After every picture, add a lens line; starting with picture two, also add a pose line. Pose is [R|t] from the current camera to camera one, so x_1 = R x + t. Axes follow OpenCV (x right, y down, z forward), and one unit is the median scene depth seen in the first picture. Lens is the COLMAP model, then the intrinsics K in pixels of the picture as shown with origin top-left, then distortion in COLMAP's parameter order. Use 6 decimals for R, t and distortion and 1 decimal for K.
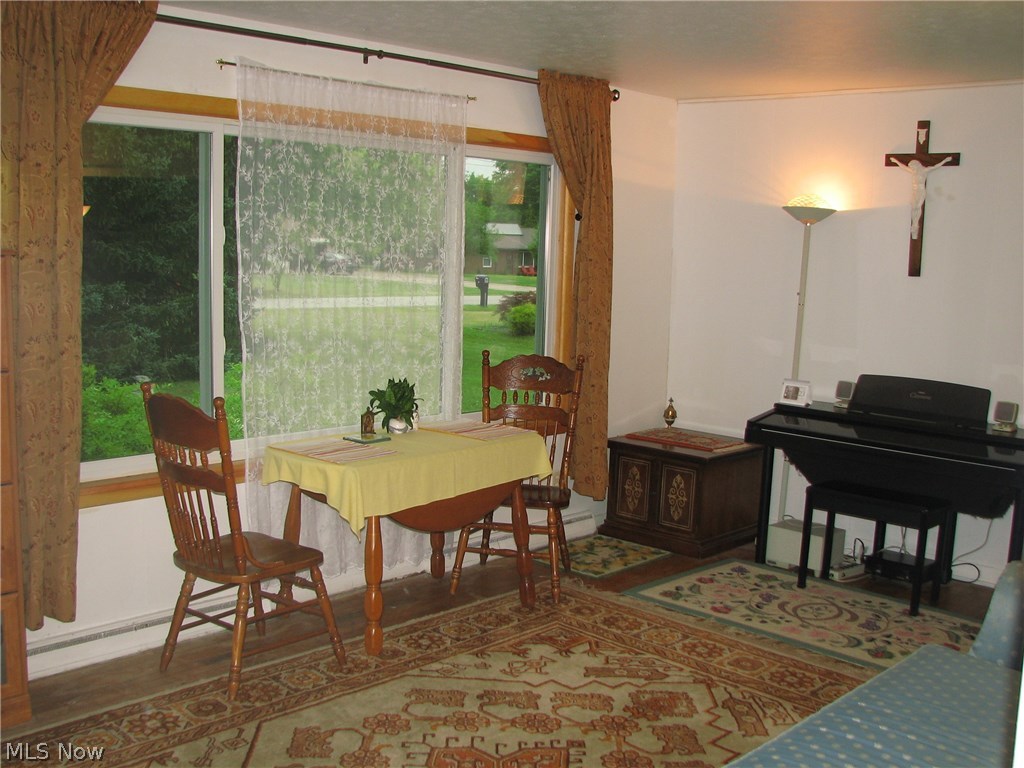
lens RADIAL K [[1122.4, 0, 512.0], [0, 1122.4, 384.0], [0, 0, 1]] dist [-0.094509, 0.008653]
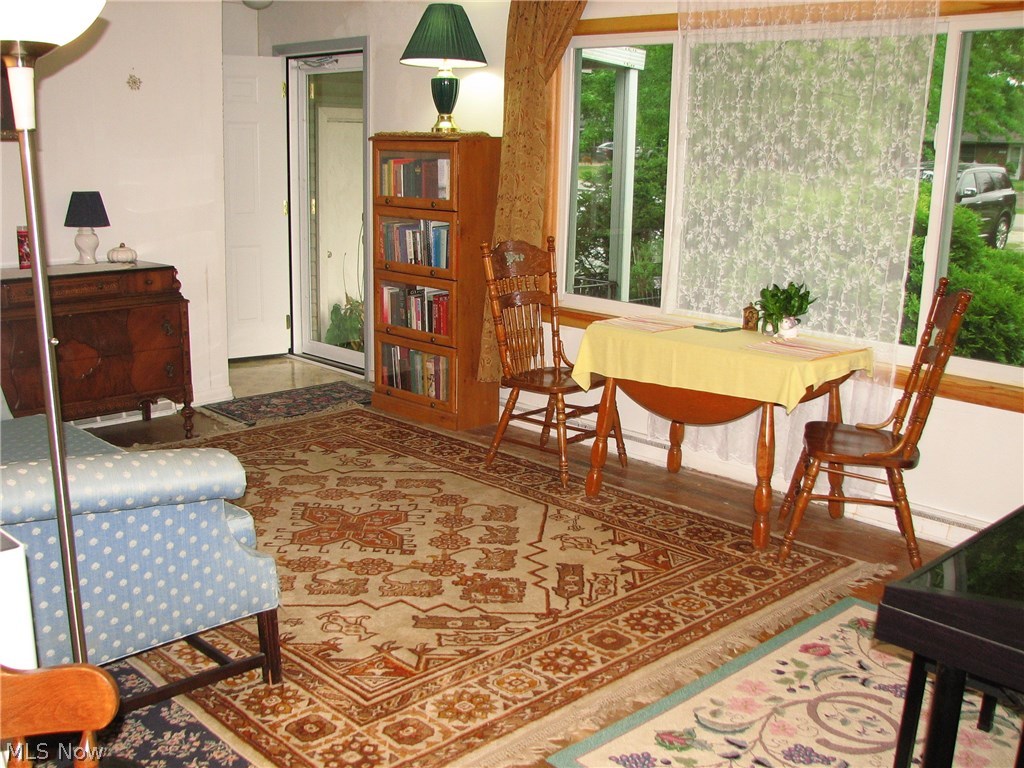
lens RADIAL K [[1100.9, 0, 512.0], [0, 1100.9, 384.0], [0, 0, 1]] dist [-0.049088, 0.004096]
pose [[-0.024879, 0.196047, -0.980279, 0.966979], [-0.150960, 0.968601, 0.197543, -0.080772], [0.988227, 0.152897, 0.005497, 0.891617]]
